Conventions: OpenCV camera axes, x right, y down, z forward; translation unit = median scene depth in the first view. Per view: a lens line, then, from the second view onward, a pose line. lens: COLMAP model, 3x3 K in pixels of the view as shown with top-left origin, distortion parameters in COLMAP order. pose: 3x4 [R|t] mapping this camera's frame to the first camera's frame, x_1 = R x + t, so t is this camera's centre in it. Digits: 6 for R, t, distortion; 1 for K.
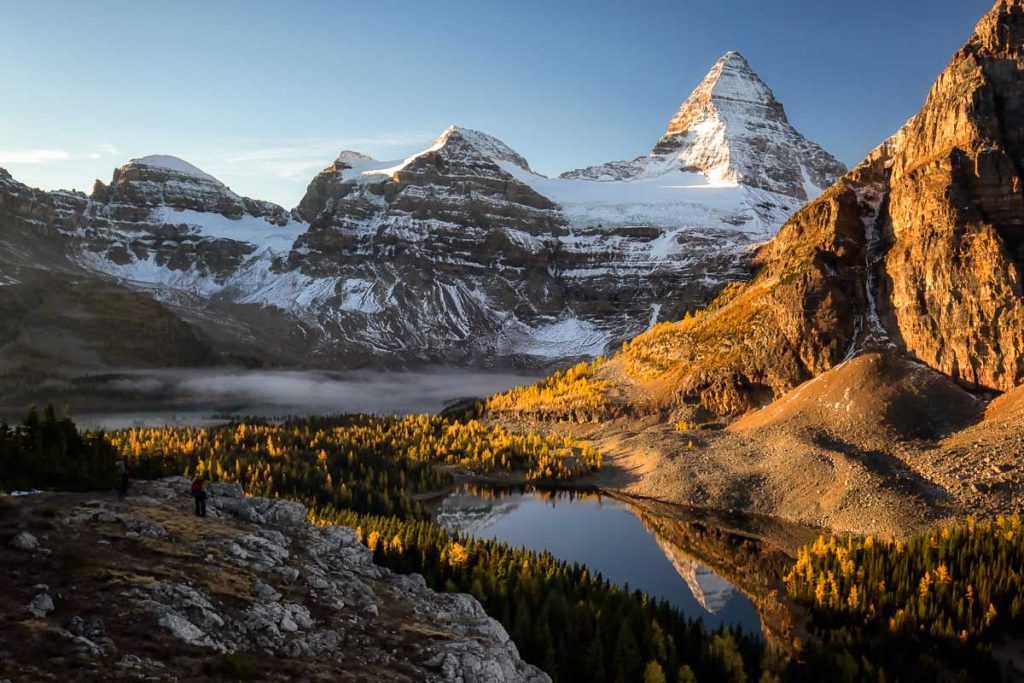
lens RADIAL K [[992.5, 0, 523.3], [0, 992.5, 345.2], [0, 0, 1]] dist [0.058381, 0.000000]
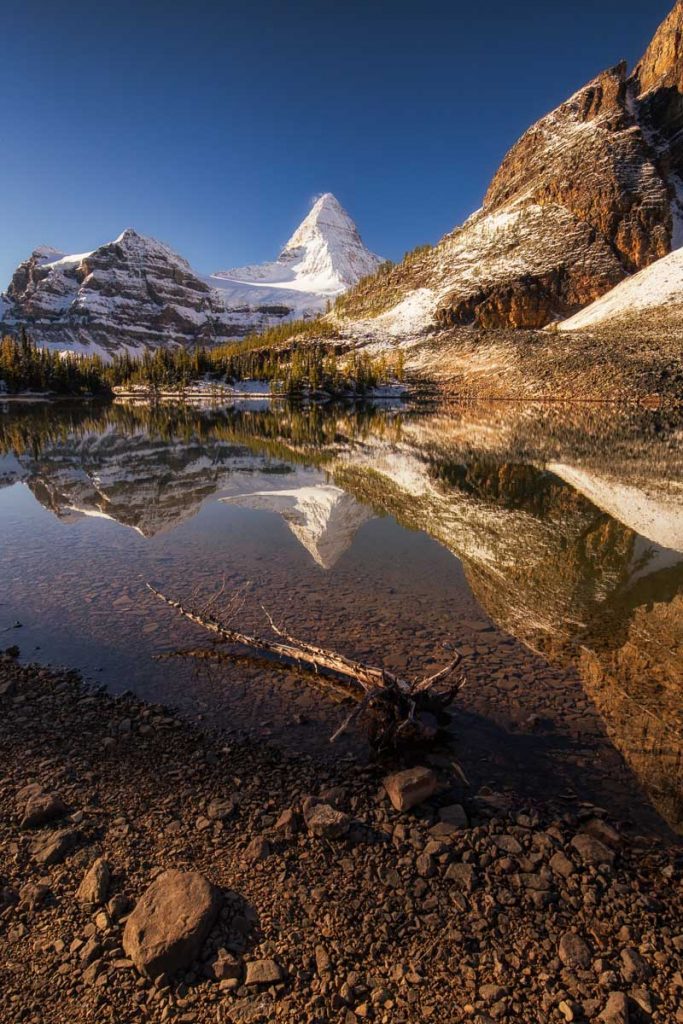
lens RADIAL K [[558.0, 0, 337.2], [0, 558.0, 523.2], [0, 0, 1]] dist [-0.022234, 0.001299]
pose [[0.967617, -0.069995, 0.242524, -0.009259], [0.025292, 0.982834, 0.182748, 0.039386], [-0.251152, -0.170696, 0.952778, 0.189499]]
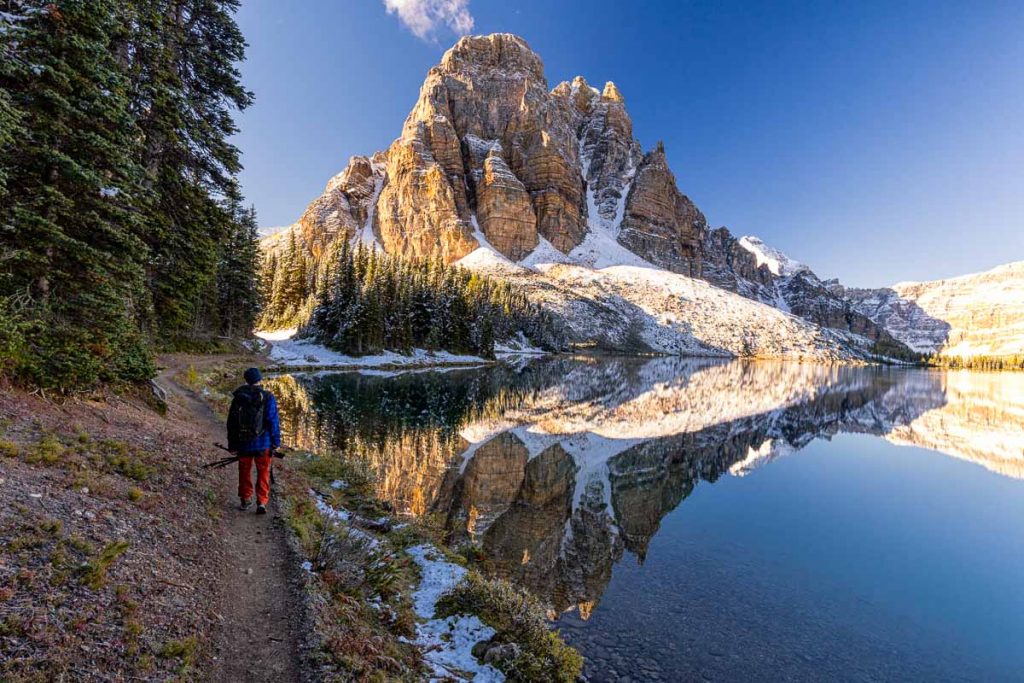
lens RADIAL K [[550.9, 0, 515.3], [0, 550.9, 340.1], [0, 0, 1]] dist [0.003695, 0.000156]
pose [[0.911083, 0.027967, 0.411273, 0.067001], [-0.008462, 0.998755, -0.049172, 0.049957], [-0.412136, 0.041319, 0.910185, 0.061656]]
